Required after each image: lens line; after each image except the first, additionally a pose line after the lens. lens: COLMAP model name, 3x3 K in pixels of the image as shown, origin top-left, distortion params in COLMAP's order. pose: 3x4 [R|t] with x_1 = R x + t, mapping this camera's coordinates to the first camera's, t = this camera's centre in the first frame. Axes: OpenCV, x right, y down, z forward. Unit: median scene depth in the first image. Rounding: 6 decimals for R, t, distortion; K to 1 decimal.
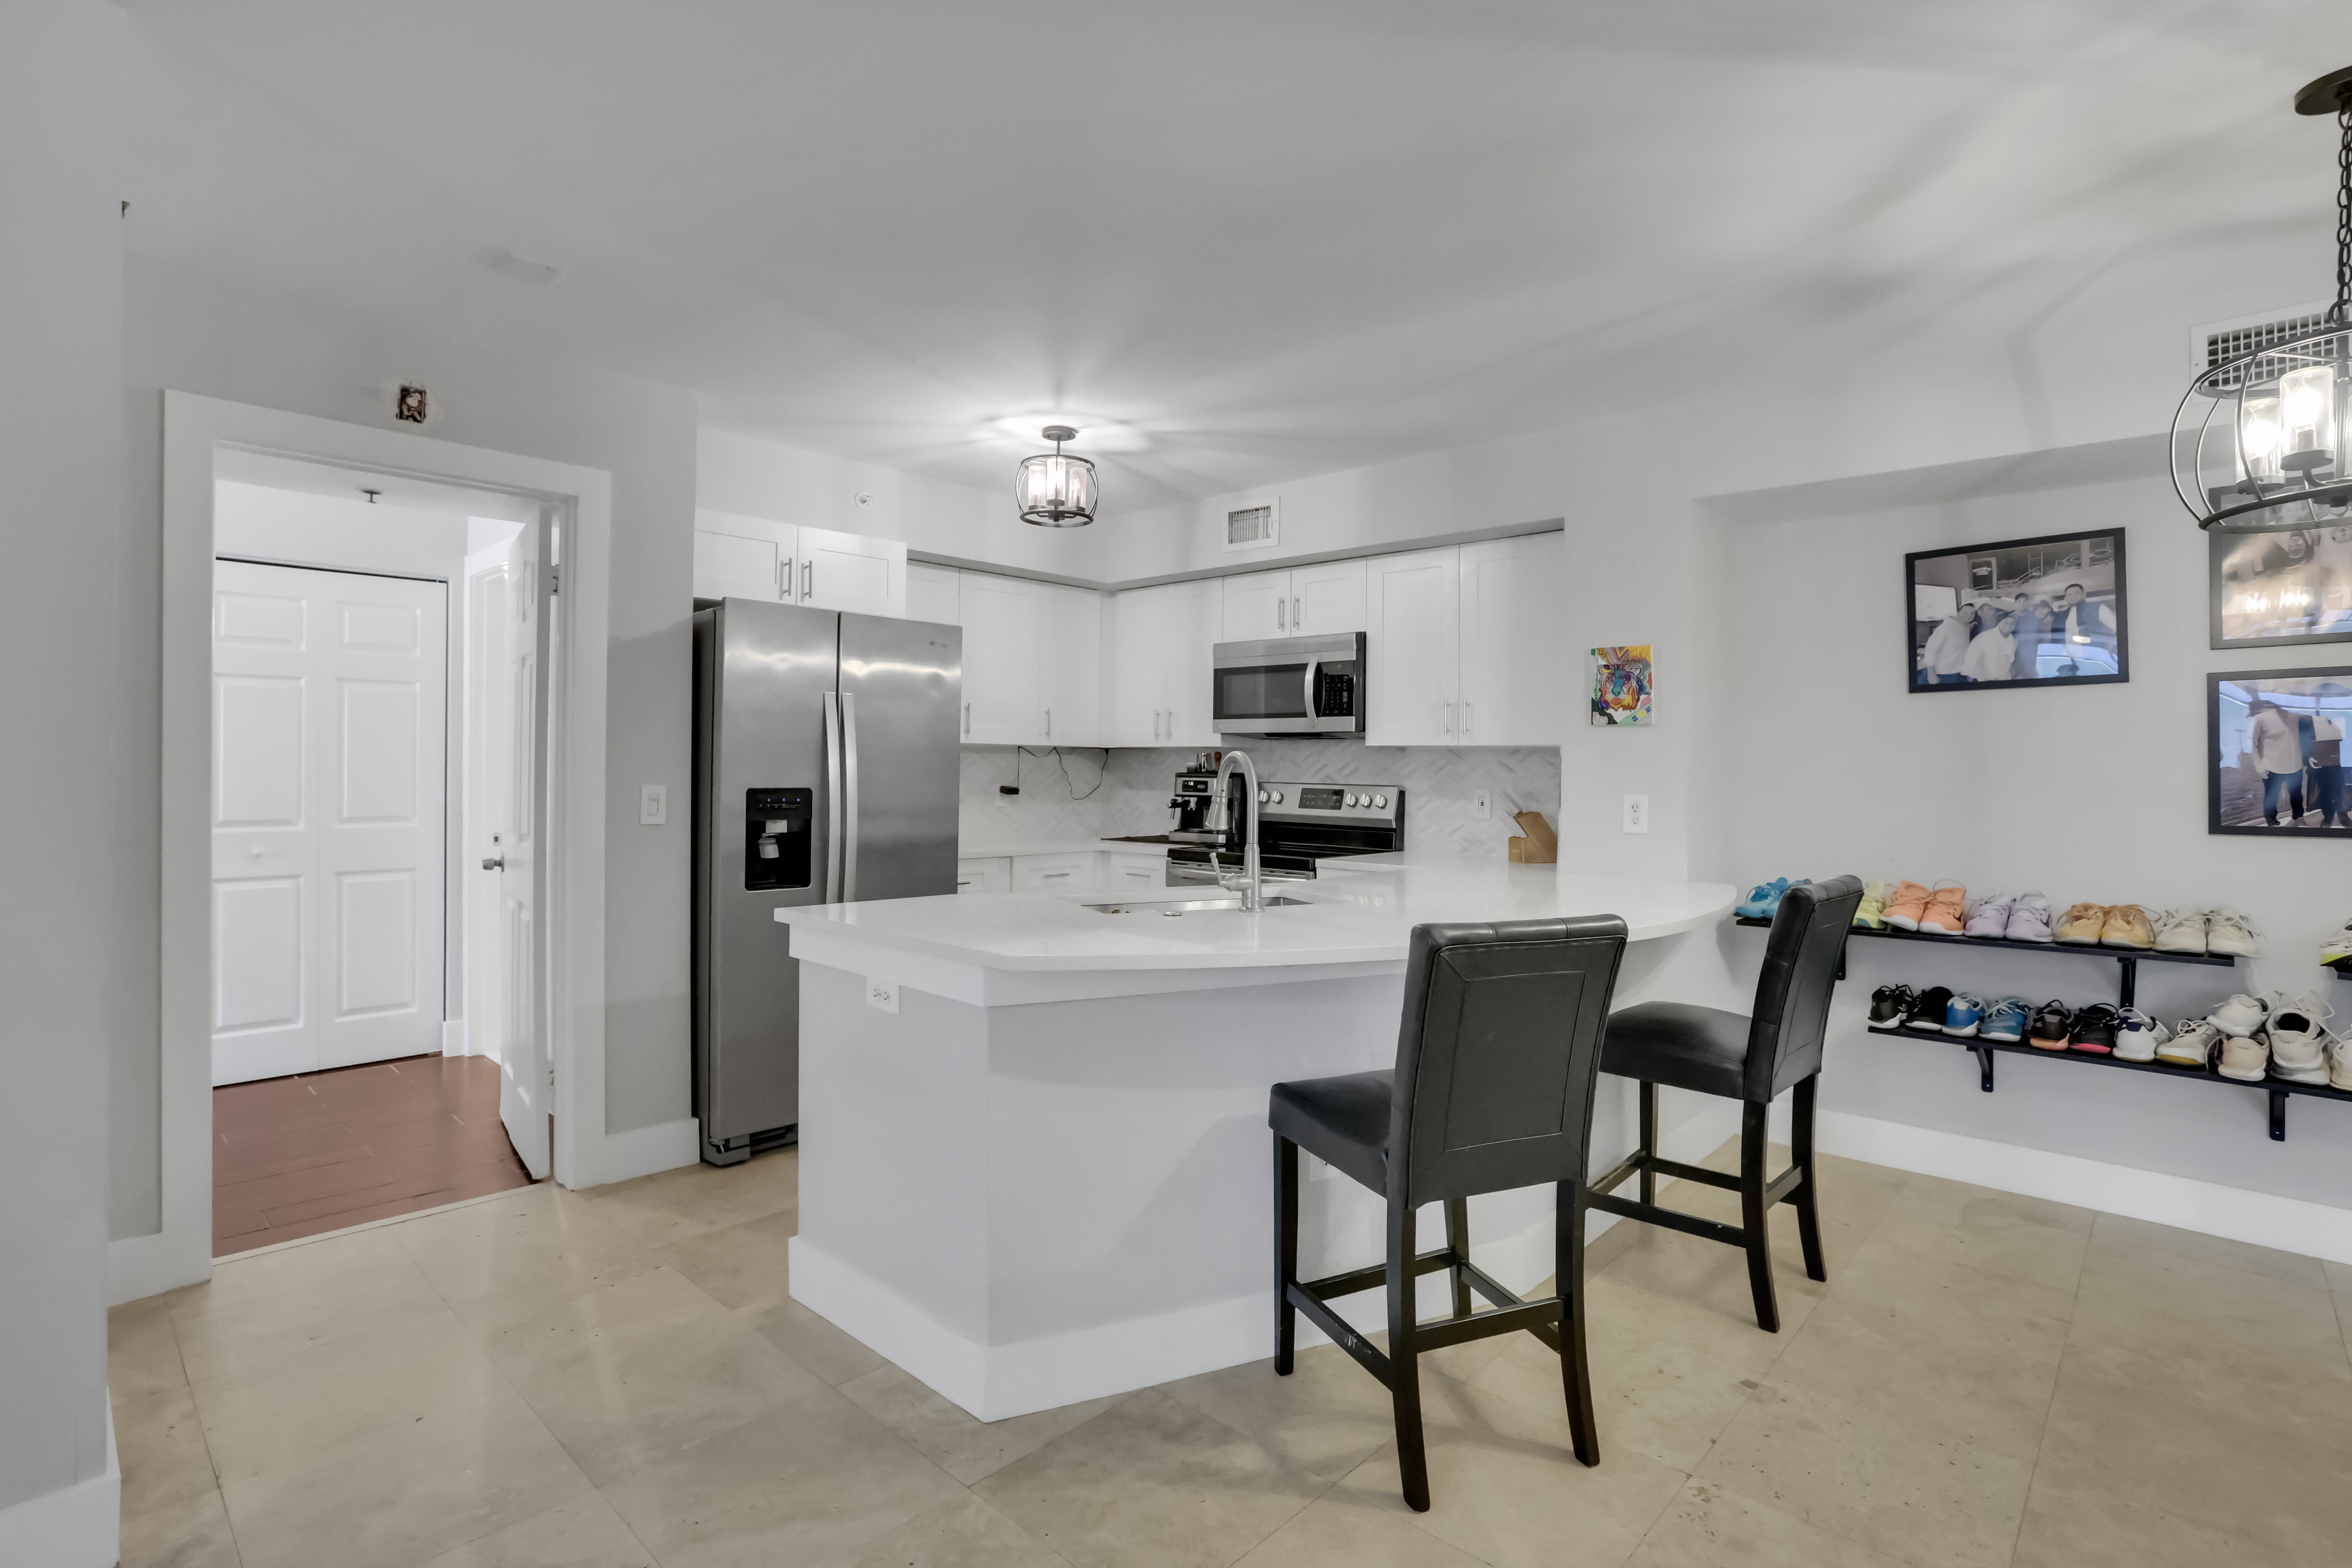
lens RADIAL K [[1137.0, 0, 1181.5], [0, 1137.0, 774.8], [0, 0, 1]] dist [-0.031552, -0.000060]
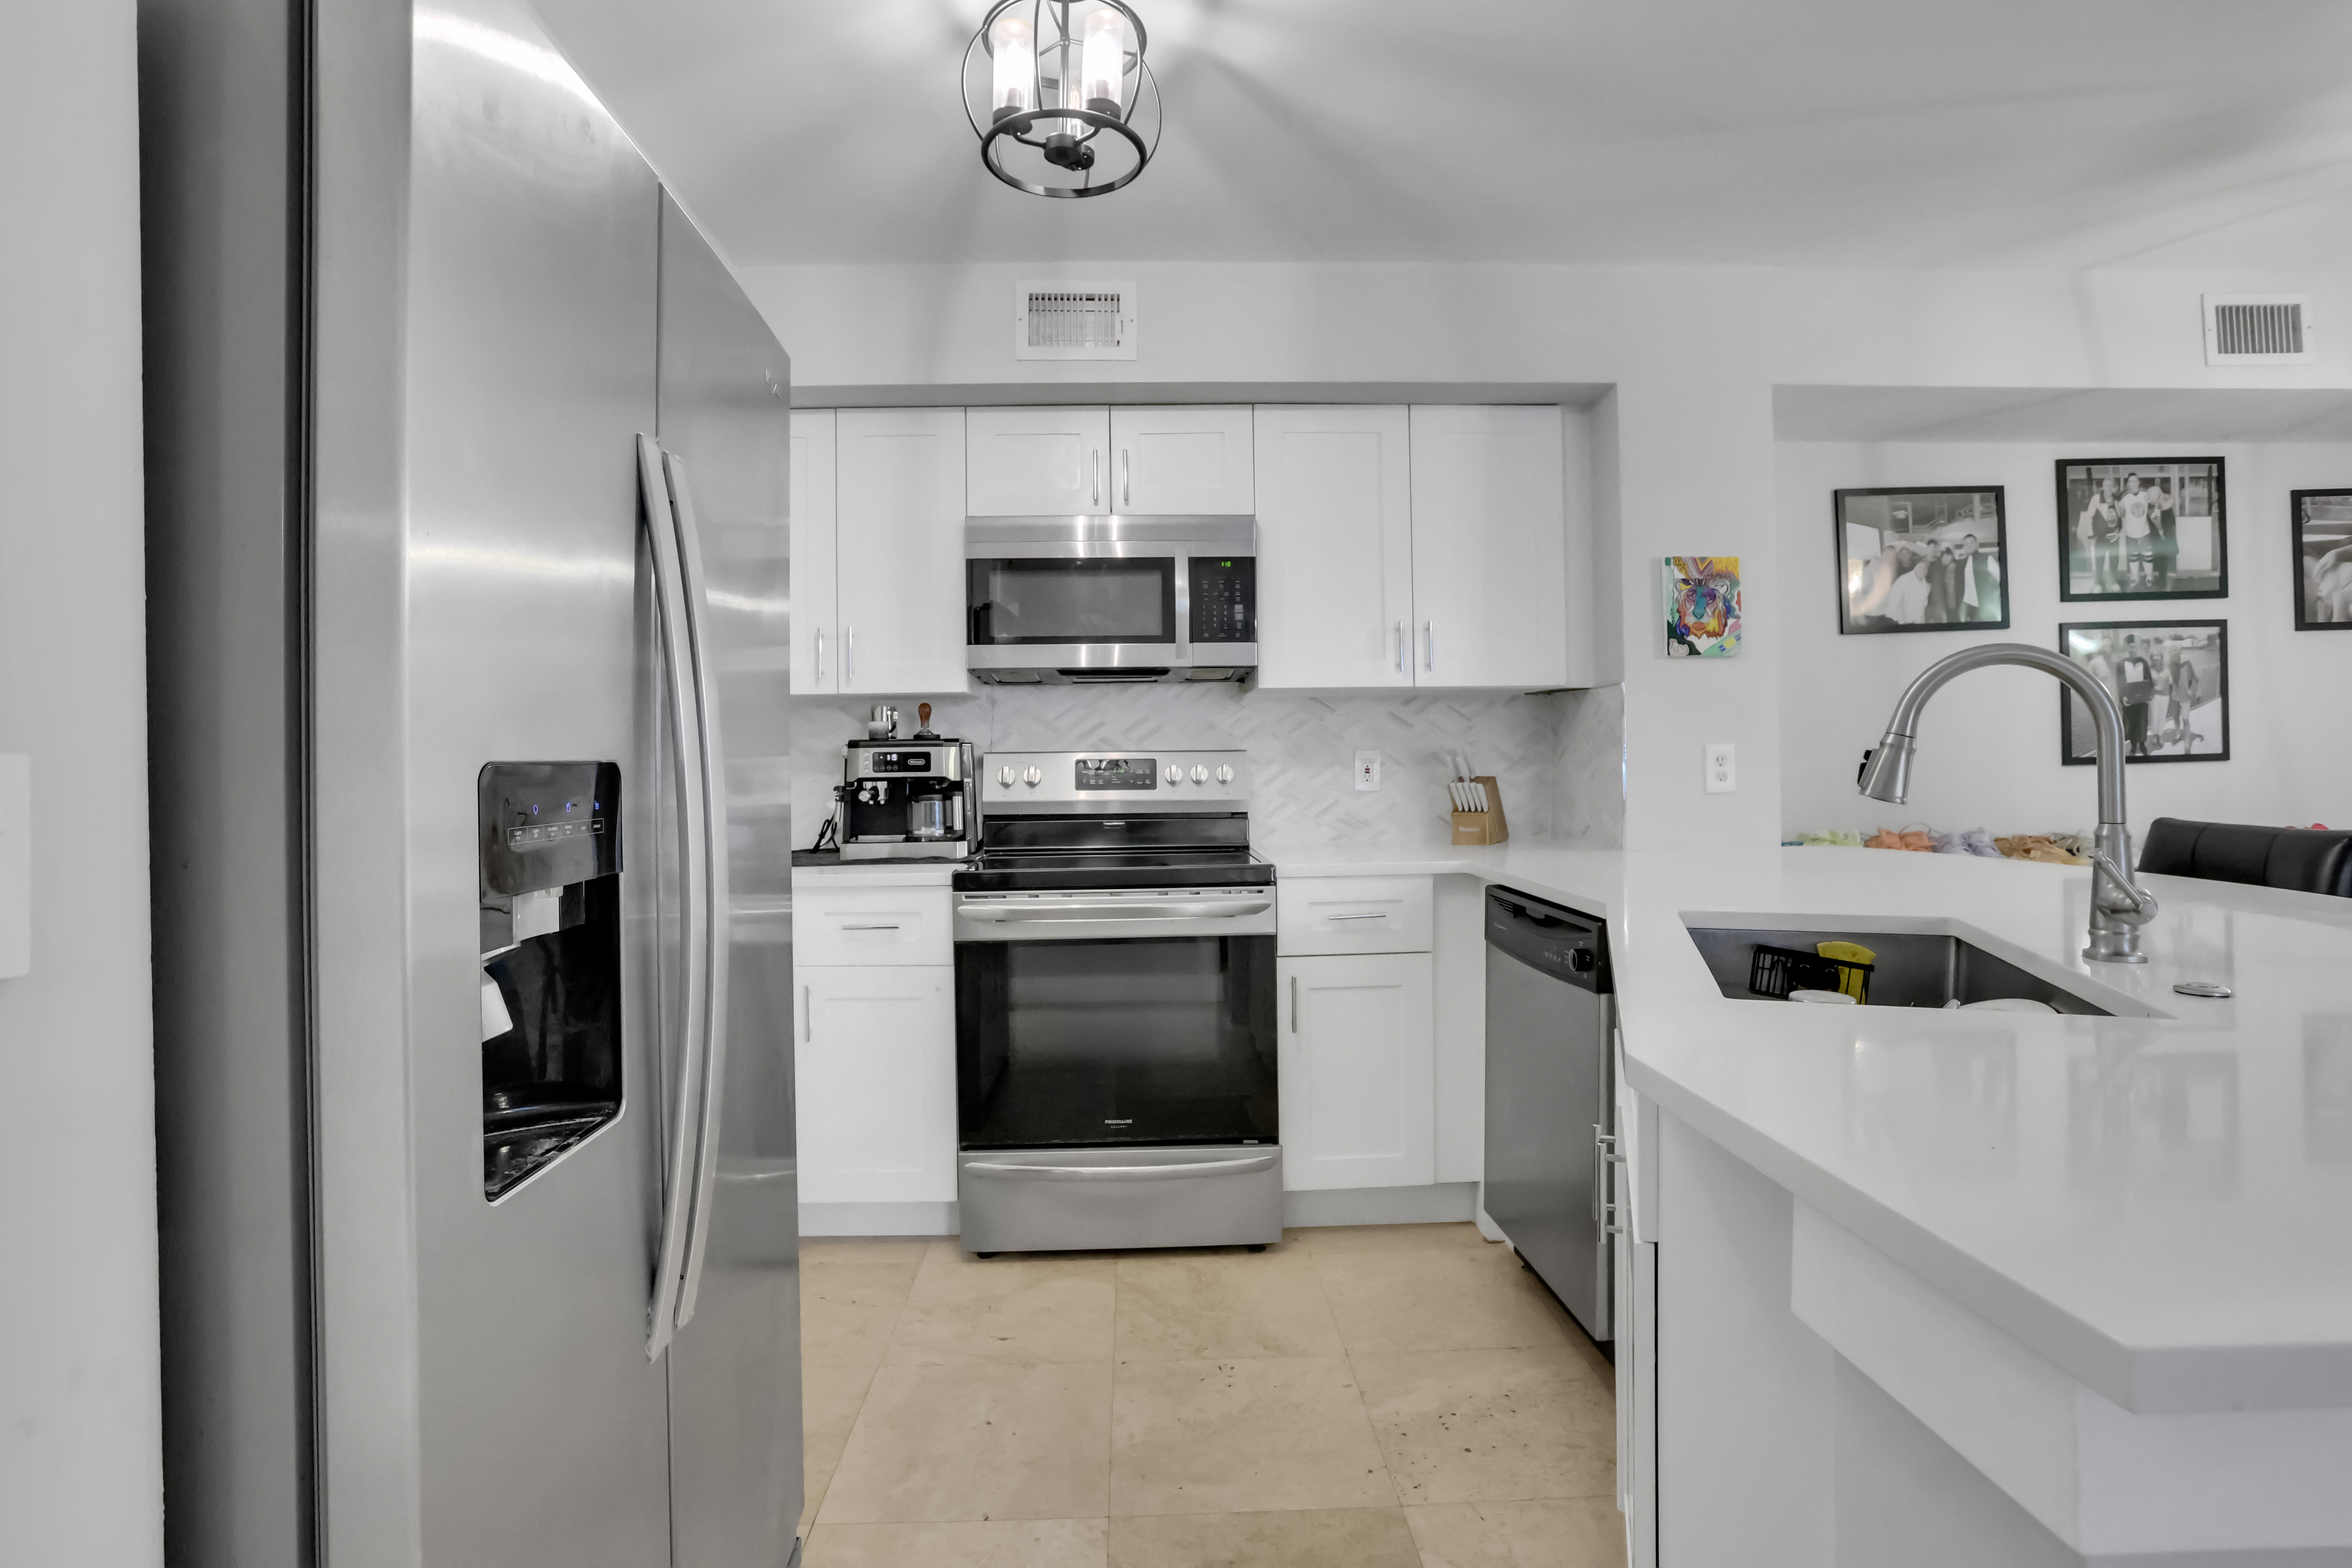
lens RADIAL K [[1137.0, 0, 1155.0], [0, 1137.0, 748.1], [0, 0, 1]] dist [-0.031552, -0.000060]
pose [[0.703094, -0.015556, 0.710927, -0.440588], [0.027428, 0.999610, -0.005253, 0.013614], [-0.710568, 0.023193, 0.703247, 0.719317]]
